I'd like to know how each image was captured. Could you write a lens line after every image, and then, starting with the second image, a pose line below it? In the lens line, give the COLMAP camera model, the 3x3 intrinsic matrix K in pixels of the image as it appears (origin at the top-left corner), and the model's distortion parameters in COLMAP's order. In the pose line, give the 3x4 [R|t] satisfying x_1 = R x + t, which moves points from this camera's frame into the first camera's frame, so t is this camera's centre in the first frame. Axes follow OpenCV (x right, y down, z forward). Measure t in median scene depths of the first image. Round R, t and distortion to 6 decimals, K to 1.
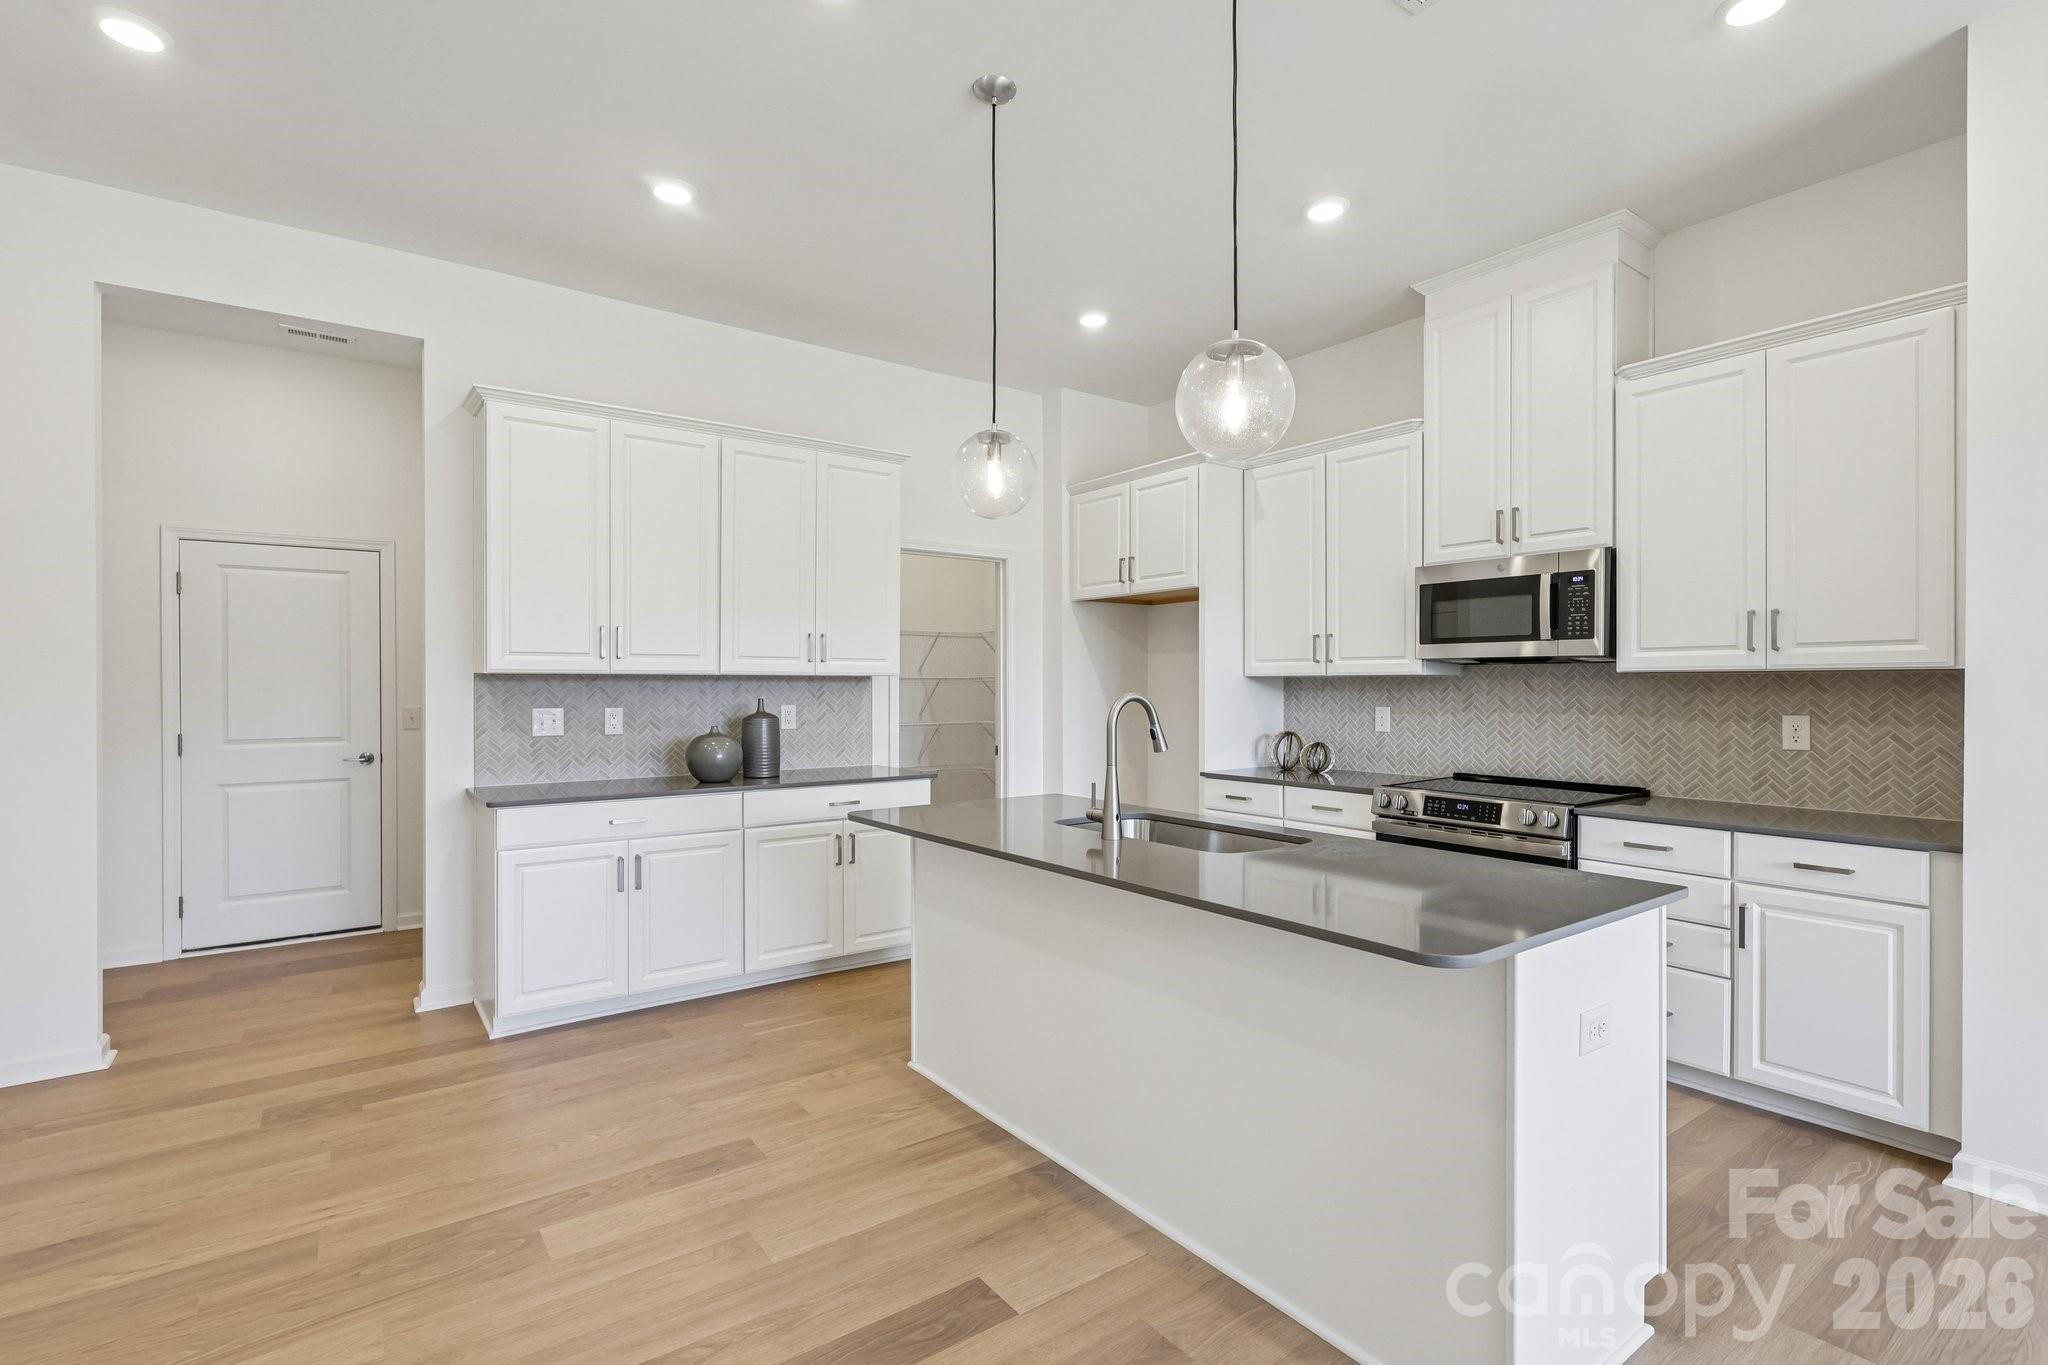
lens RADIAL K [[954.2, 0, 1028.9], [0, 954.2, 687.6], [0, 0, 1]] dist [-0.001027, 0.002393]
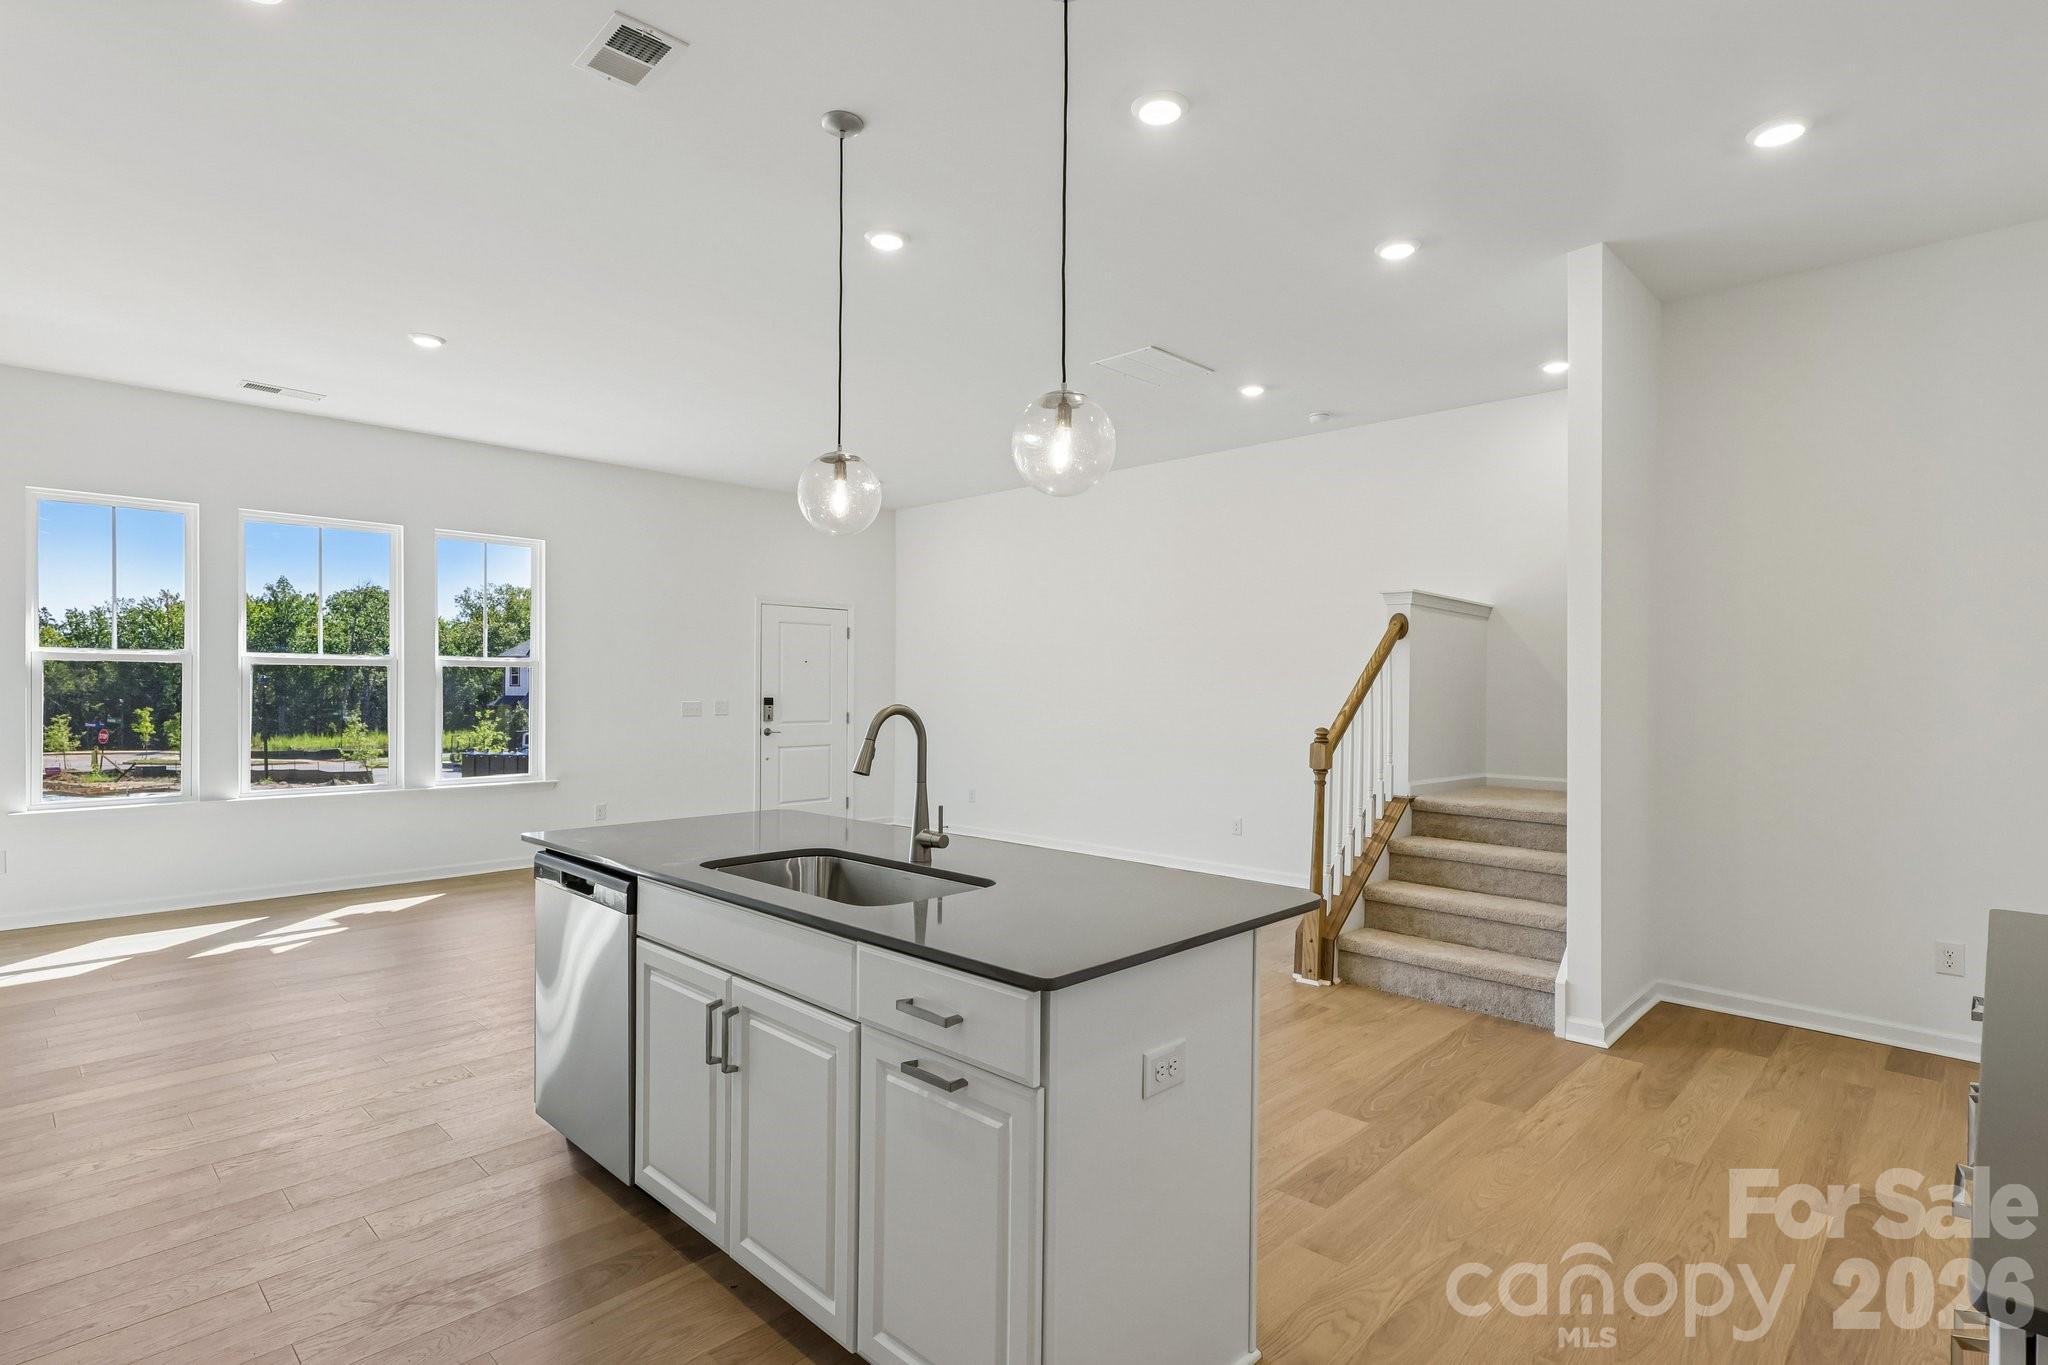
lens RADIAL K [[1014.8, 0, 1028.0], [0, 1014.8, 681.6], [0, 0, 1]] dist [0.002757, -0.000271]
pose [[-0.985567, -0.006728, -0.169150, 0.103977], [-0.006259, 0.999975, -0.003305, -0.009992], [0.169168, -0.002198, -0.985585, 1.368903]]
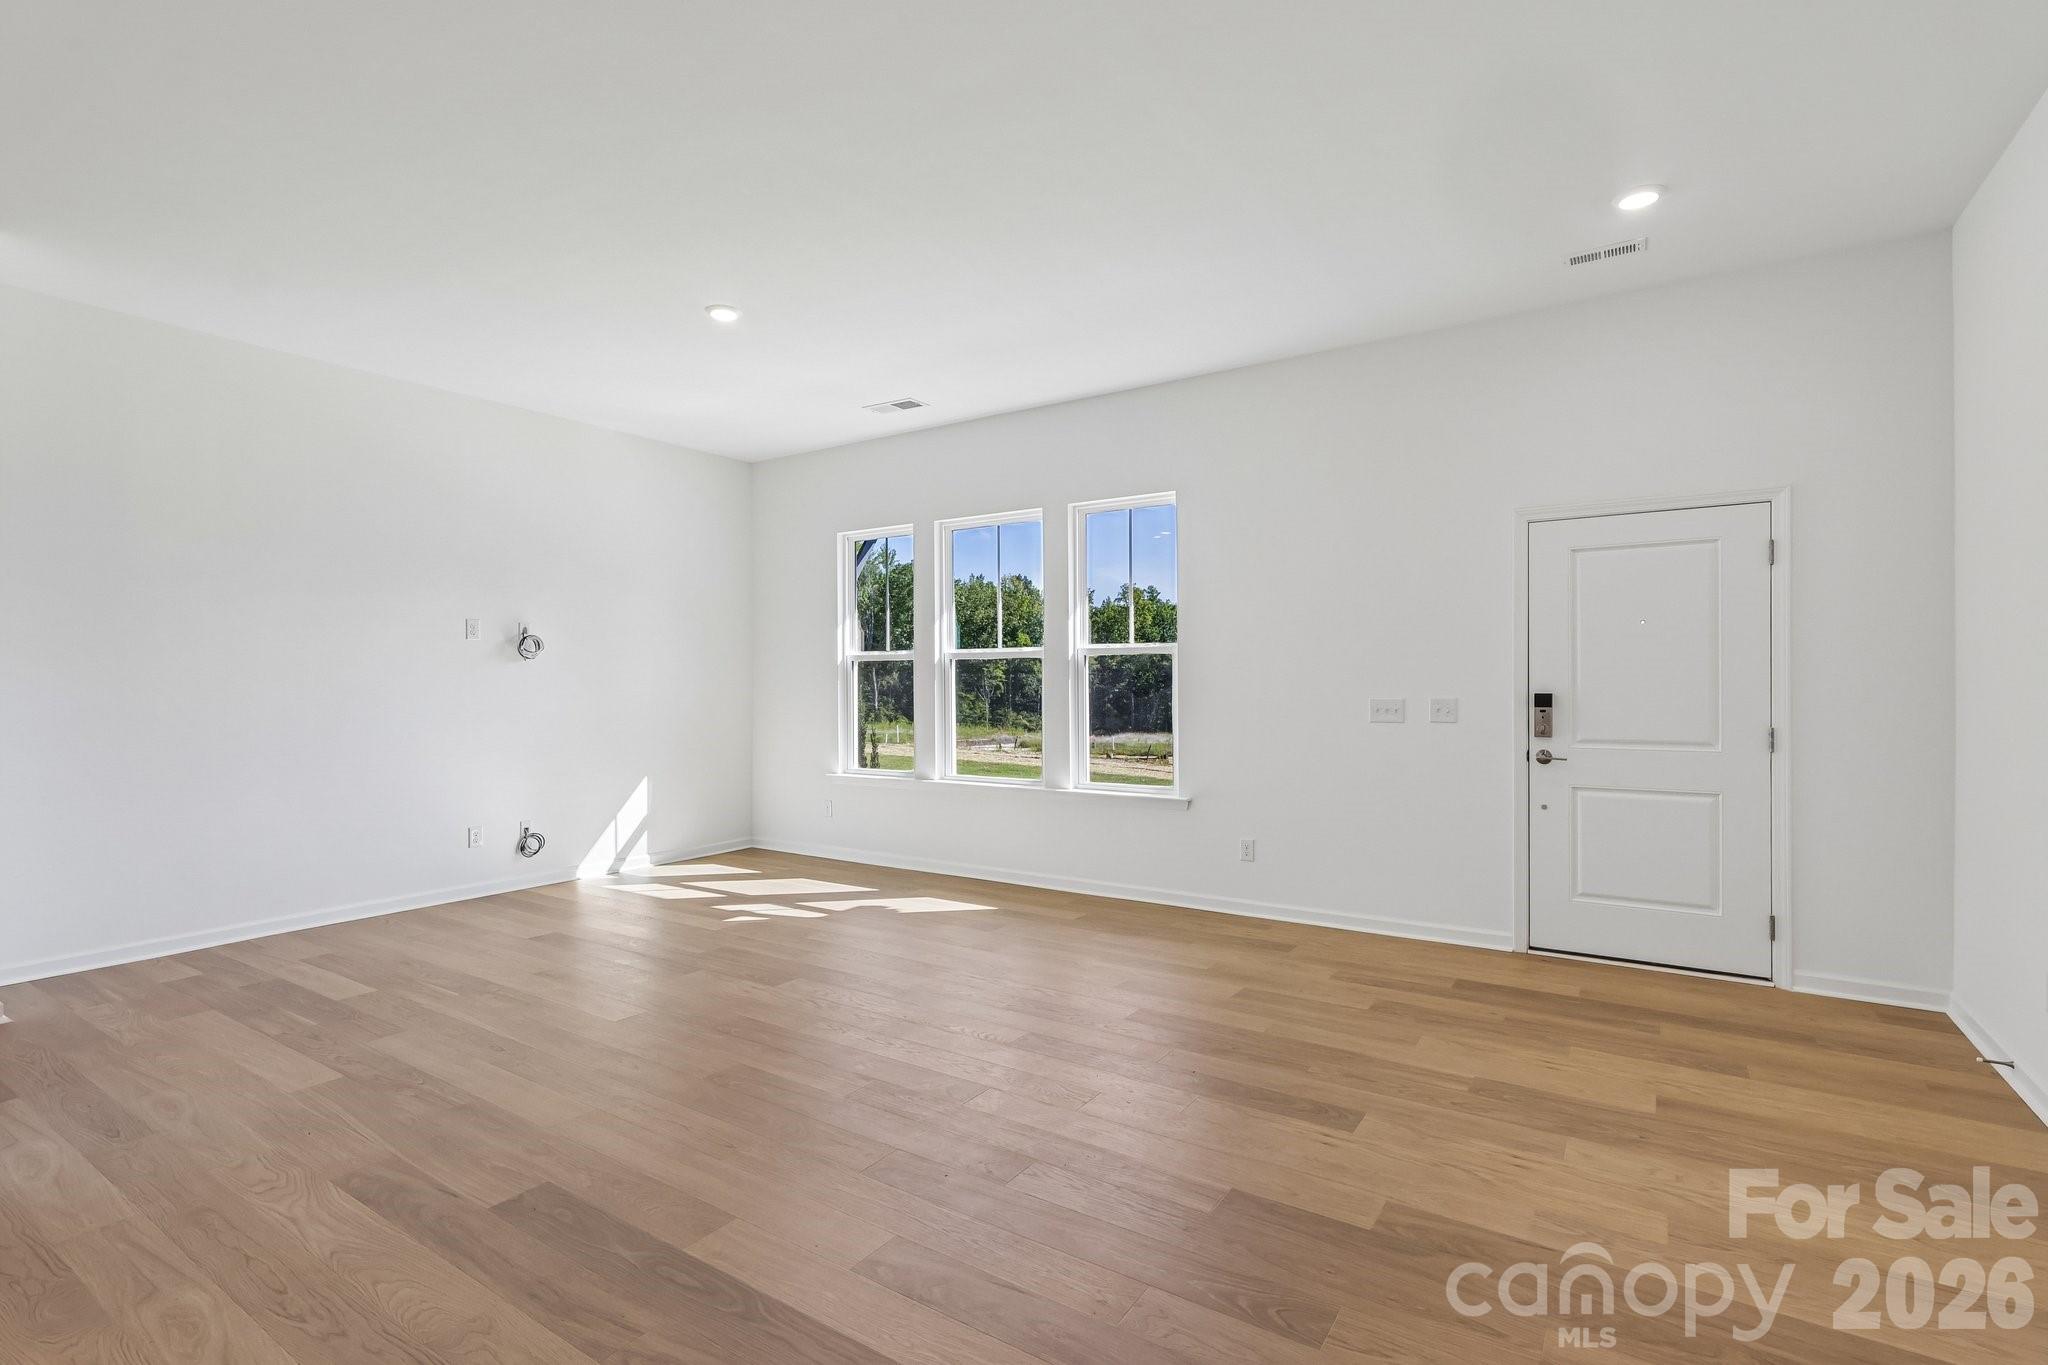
lens RADIAL K [[954.2, 0, 1029.9], [0, 954.2, 675.2], [0, 0, 1]] dist [-0.001027, 0.002393]
pose [[-0.345053, 0.010639, 0.938523, -0.596624], [0.004451, 0.999943, -0.009699, 0.009120], [-0.938573, 0.000831, -0.345080, -0.023169]]
